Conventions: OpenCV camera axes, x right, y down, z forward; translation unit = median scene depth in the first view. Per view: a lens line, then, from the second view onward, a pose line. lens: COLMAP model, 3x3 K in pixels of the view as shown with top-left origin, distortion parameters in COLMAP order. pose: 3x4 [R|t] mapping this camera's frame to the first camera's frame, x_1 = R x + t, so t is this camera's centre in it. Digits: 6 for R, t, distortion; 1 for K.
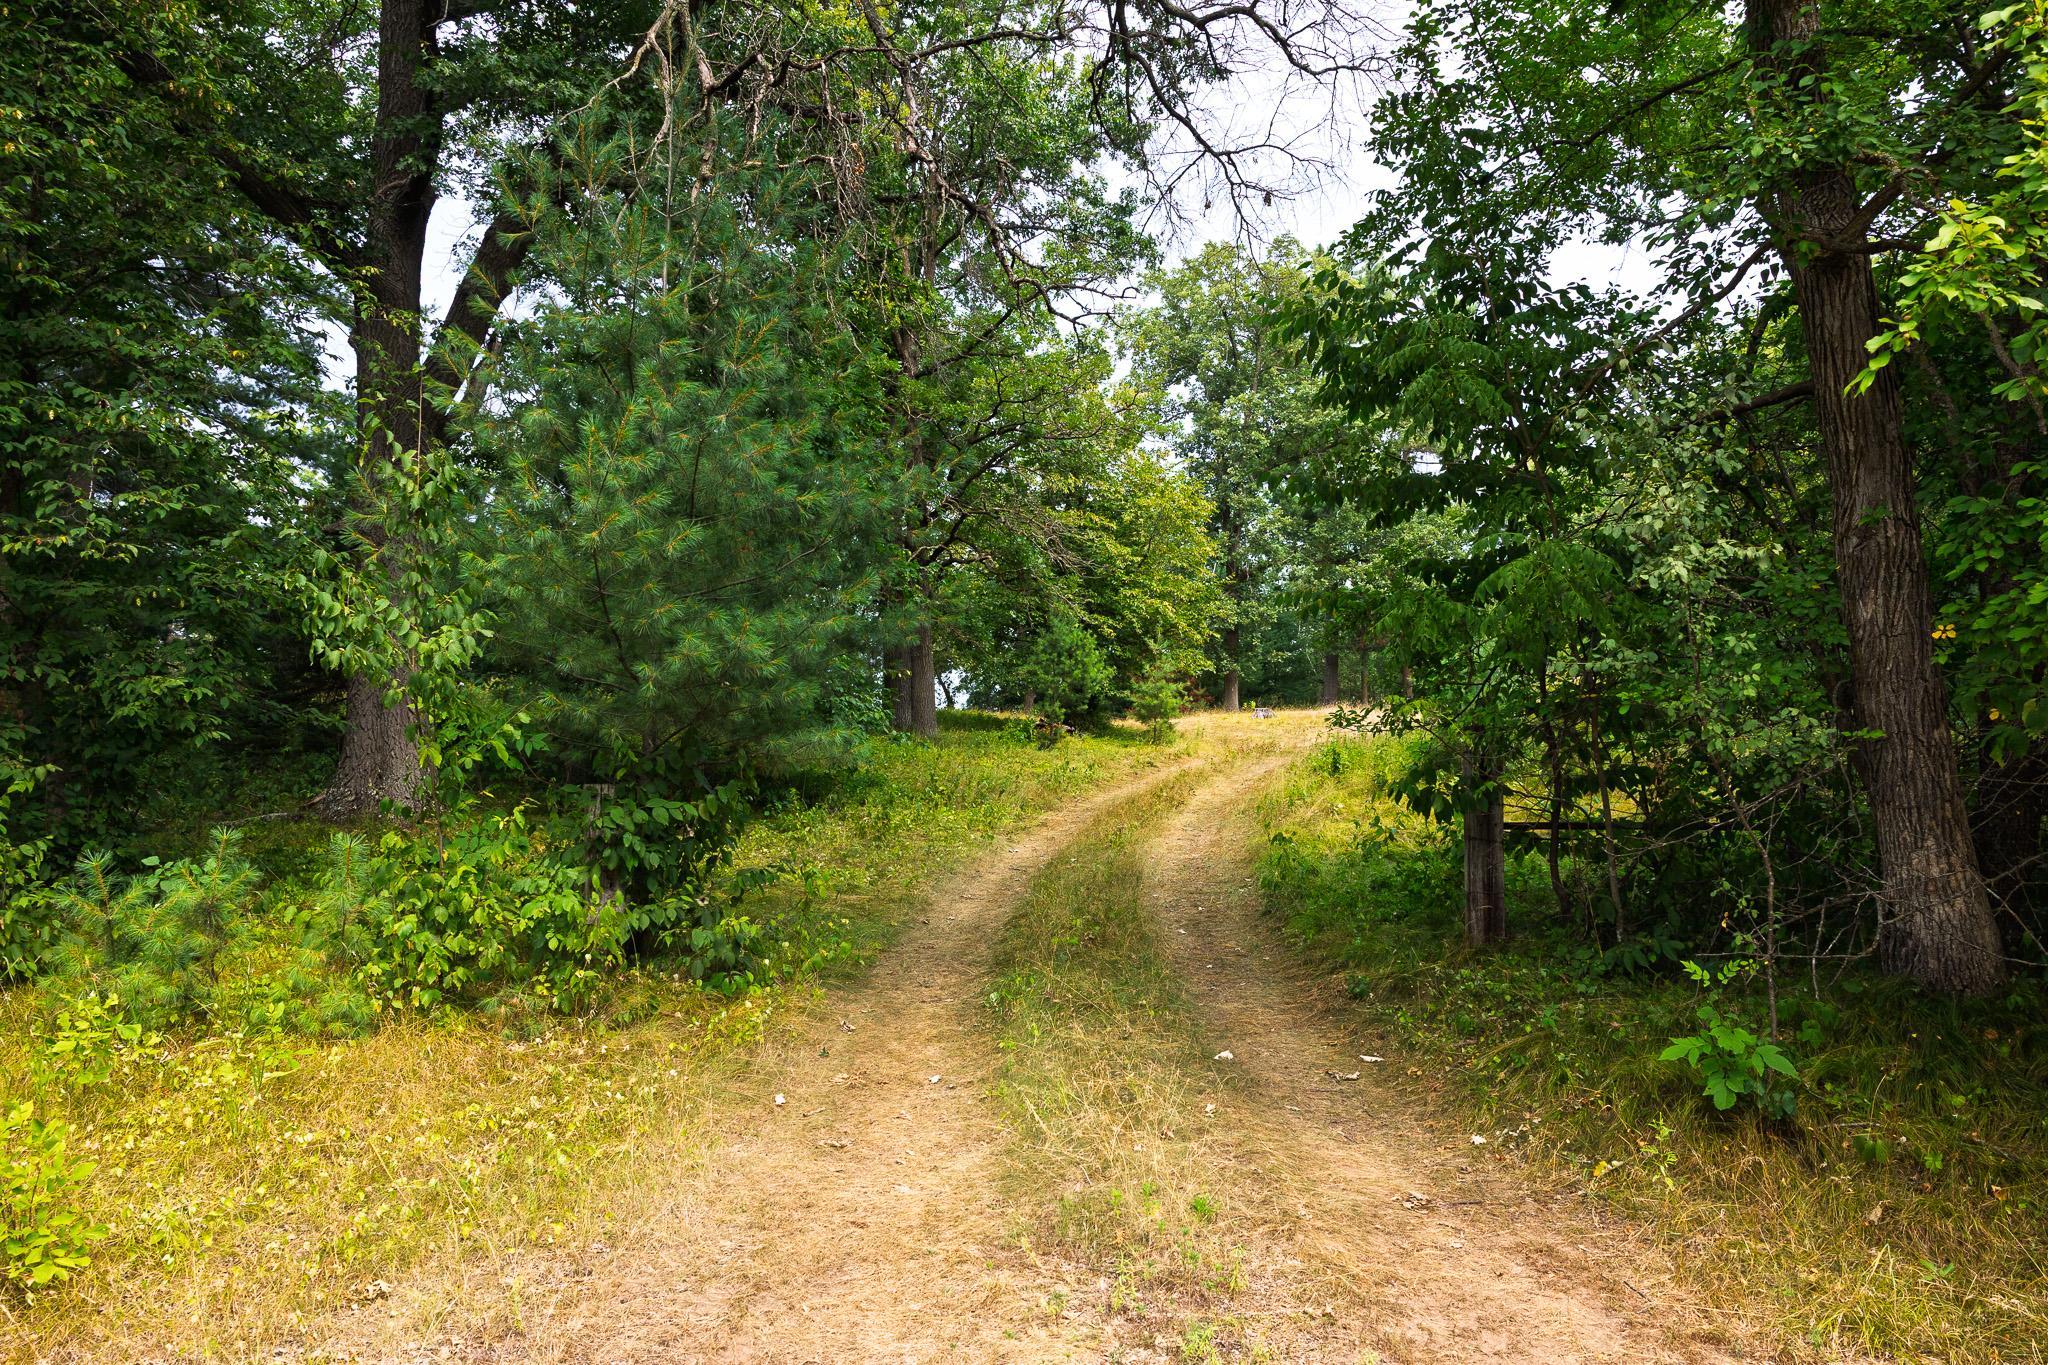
lens RADIAL K [[1369.5, 0, 1016.9], [0, 1369.5, 696.5], [0, 0, 1]] dist [-0.005867, 0.005426]
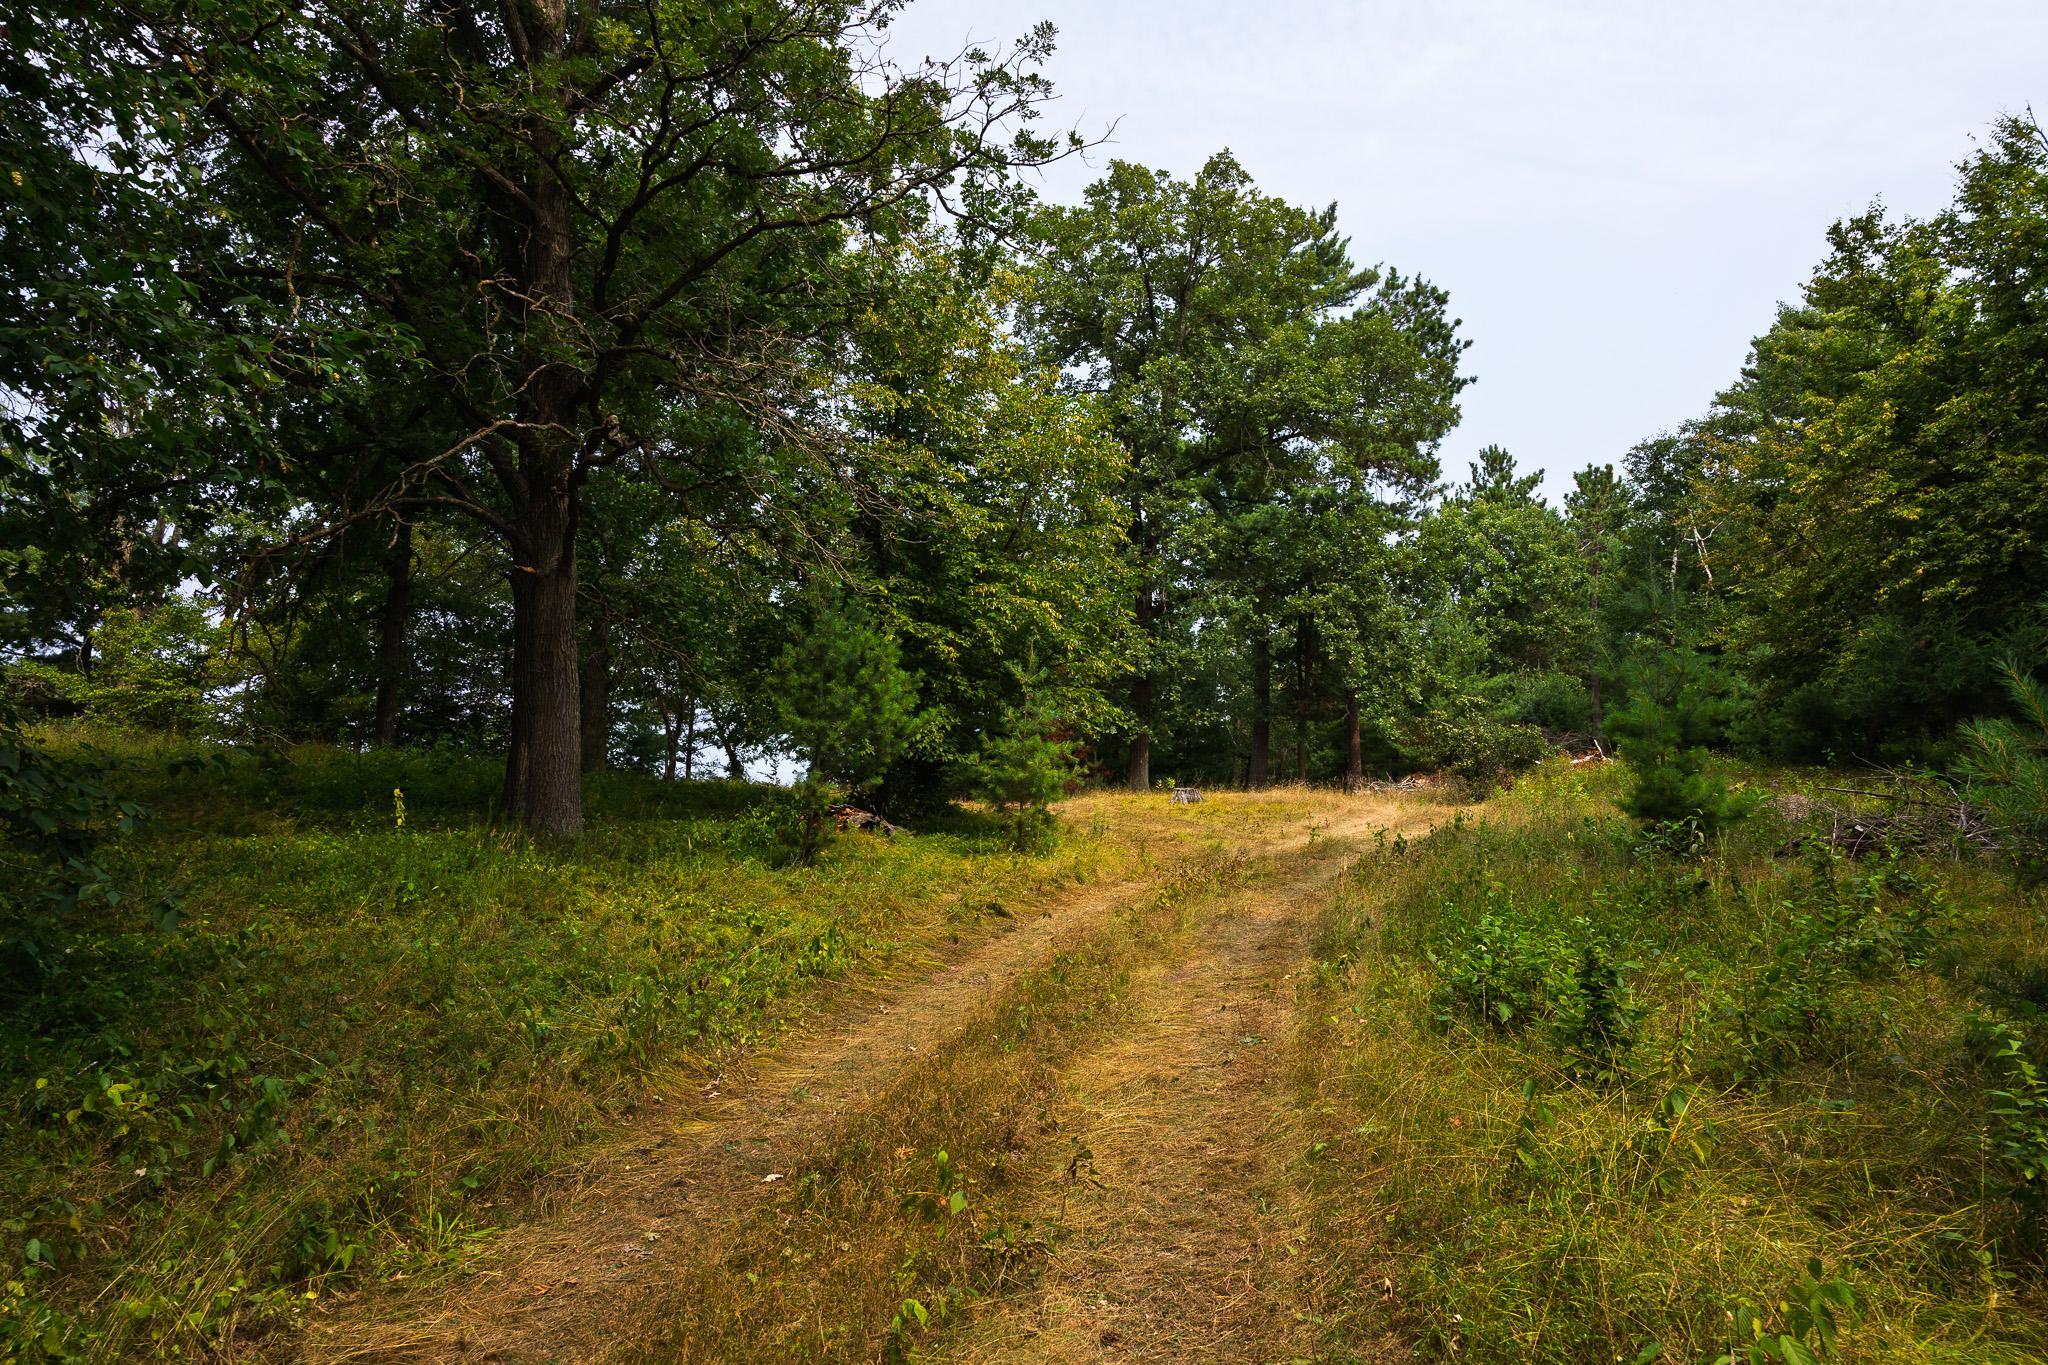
lens RADIAL K [[1369.5, 0, 1016.9], [0, 1369.5, 696.5], [0, 0, 1]] dist [-0.005867, 0.005426]
pose [[0.996729, 0.029422, 0.075268, 0.053029], [-0.025430, 0.998247, -0.053453, 0.002122], [-0.076709, 0.051364, 0.995730, 0.415723]]
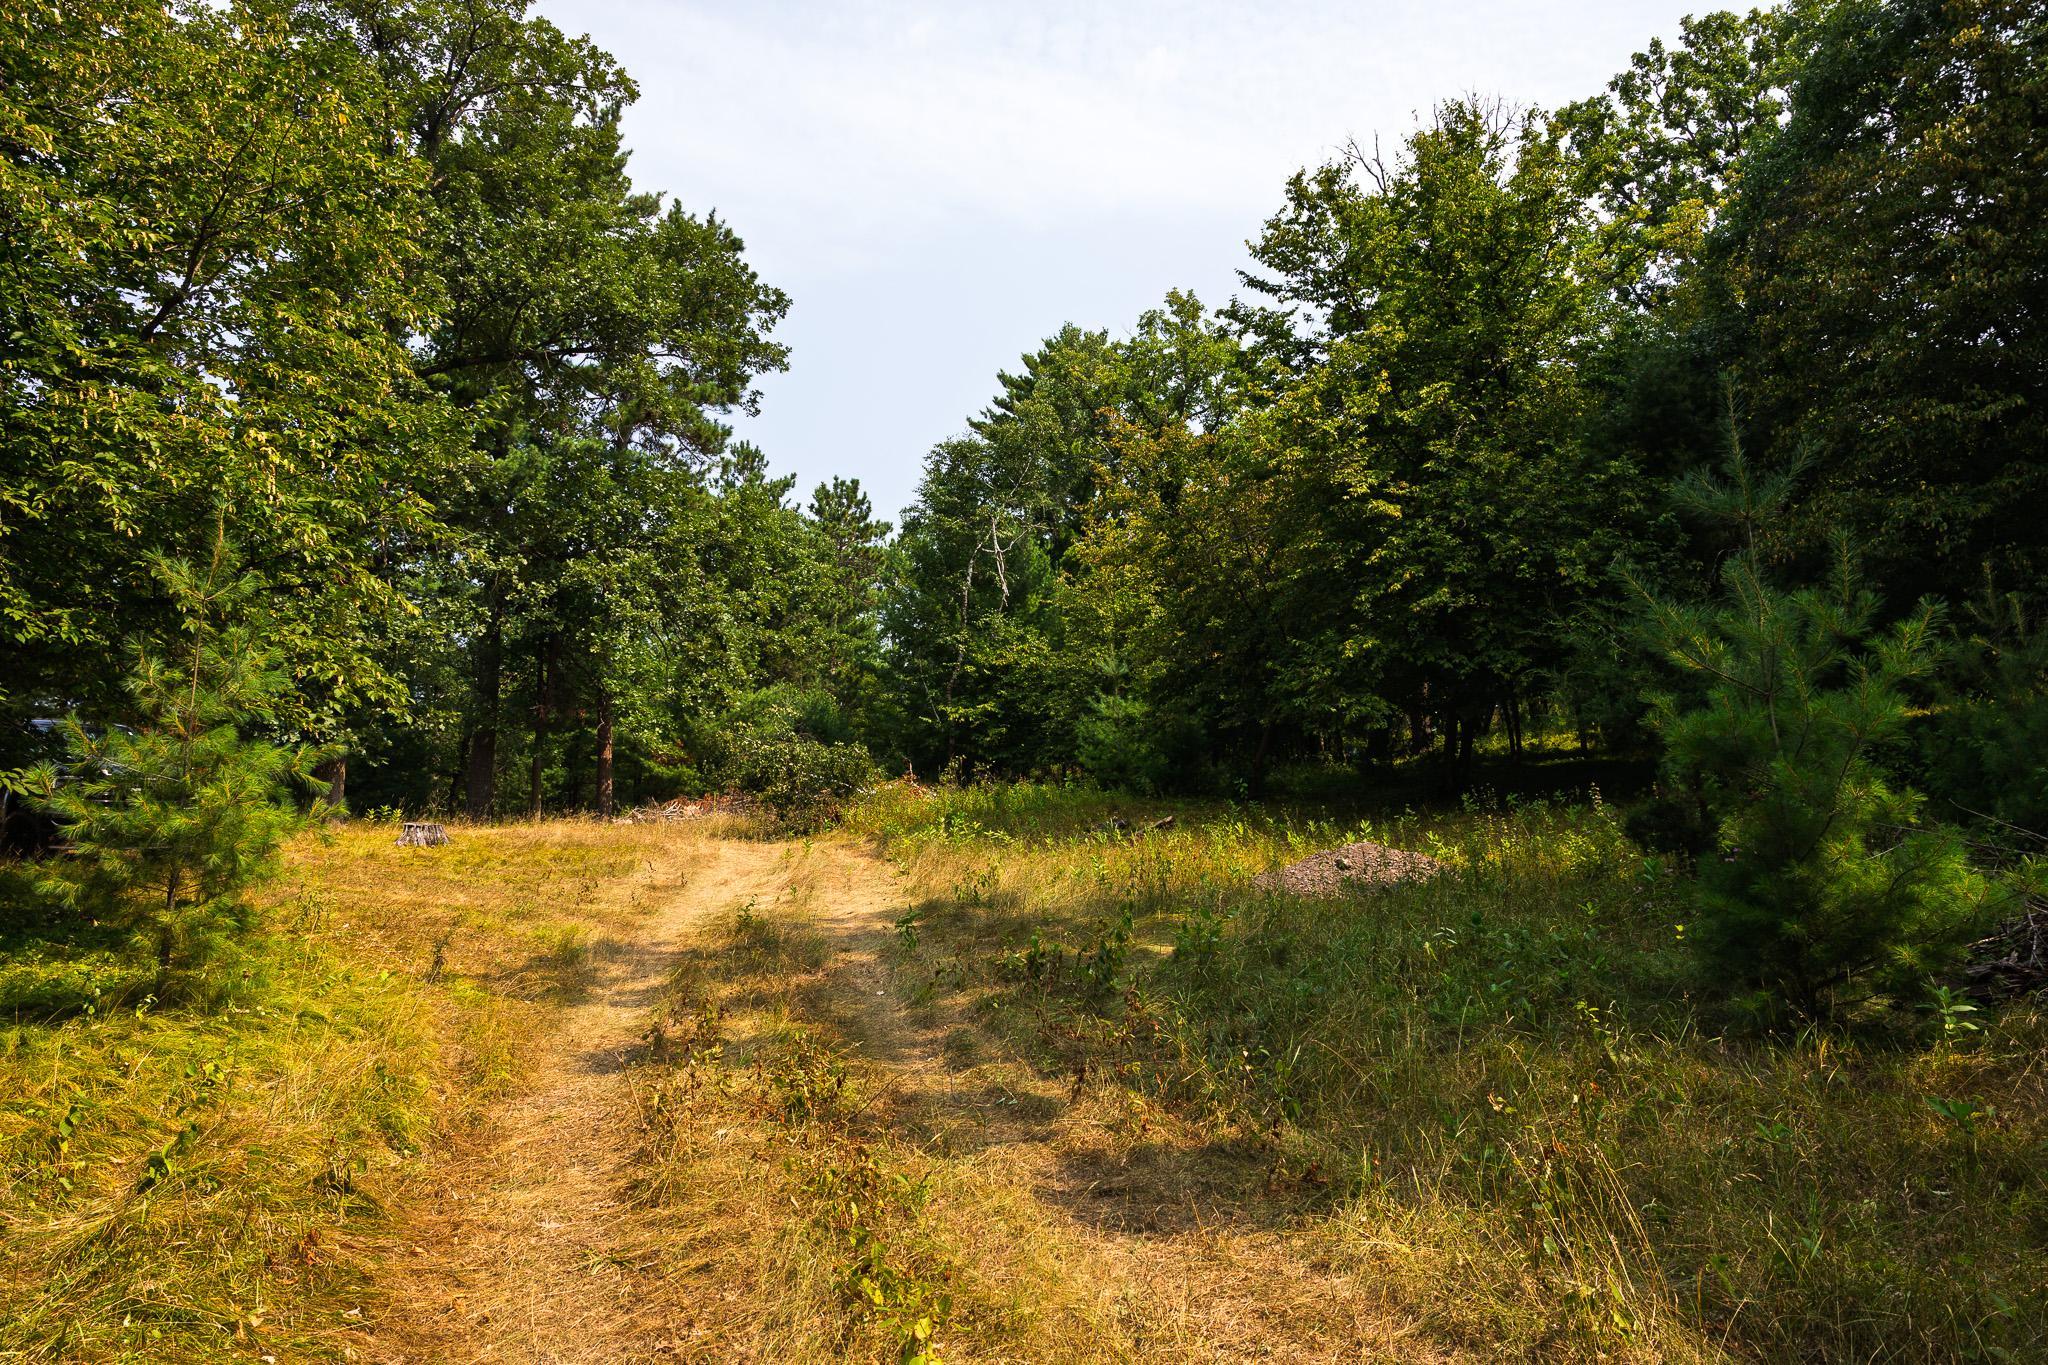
lens RADIAL K [[1369.5, 0, 1016.9], [0, 1369.5, 696.5], [0, 0, 1]] dist [-0.005867, 0.005426]
pose [[0.784703, 0.077765, 0.614974, 0.064925], [-0.032714, 0.995912, -0.084192, -0.001850], [-0.619007, 0.045948, 0.784040, 0.692304]]
